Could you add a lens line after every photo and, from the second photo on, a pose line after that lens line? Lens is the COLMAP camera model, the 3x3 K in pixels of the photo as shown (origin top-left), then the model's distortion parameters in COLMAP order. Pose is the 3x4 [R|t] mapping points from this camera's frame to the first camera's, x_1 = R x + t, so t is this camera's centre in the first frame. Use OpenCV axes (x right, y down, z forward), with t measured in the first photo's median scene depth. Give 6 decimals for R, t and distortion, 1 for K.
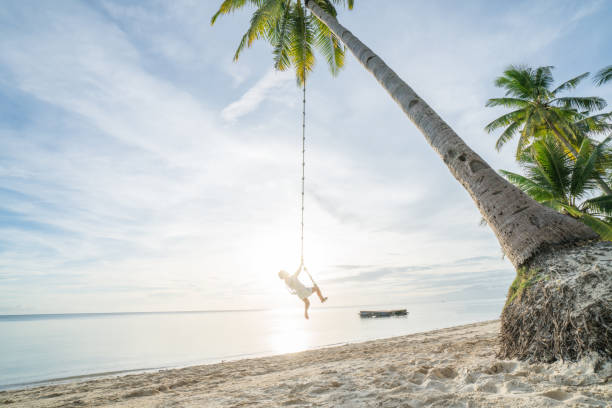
lens RADIAL K [[283.5, 0, 304.5], [0, 283.5, 204.6], [0, 0, 1]] dist [-0.035524, 0.012469]
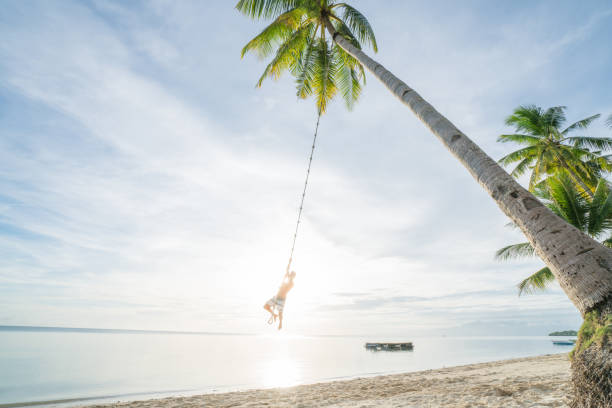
lens RADIAL K [[281.4, 0, 300.6], [0, 281.4, 204.9], [0, 0, 1]] dist [-0.028696, 0.007493]
pose [[0.998526, 0.053956, -0.005868, -0.167141], [-0.054256, 0.995131, -0.082278, -0.005790], [0.001400, 0.082475, 0.996592, 0.013309]]
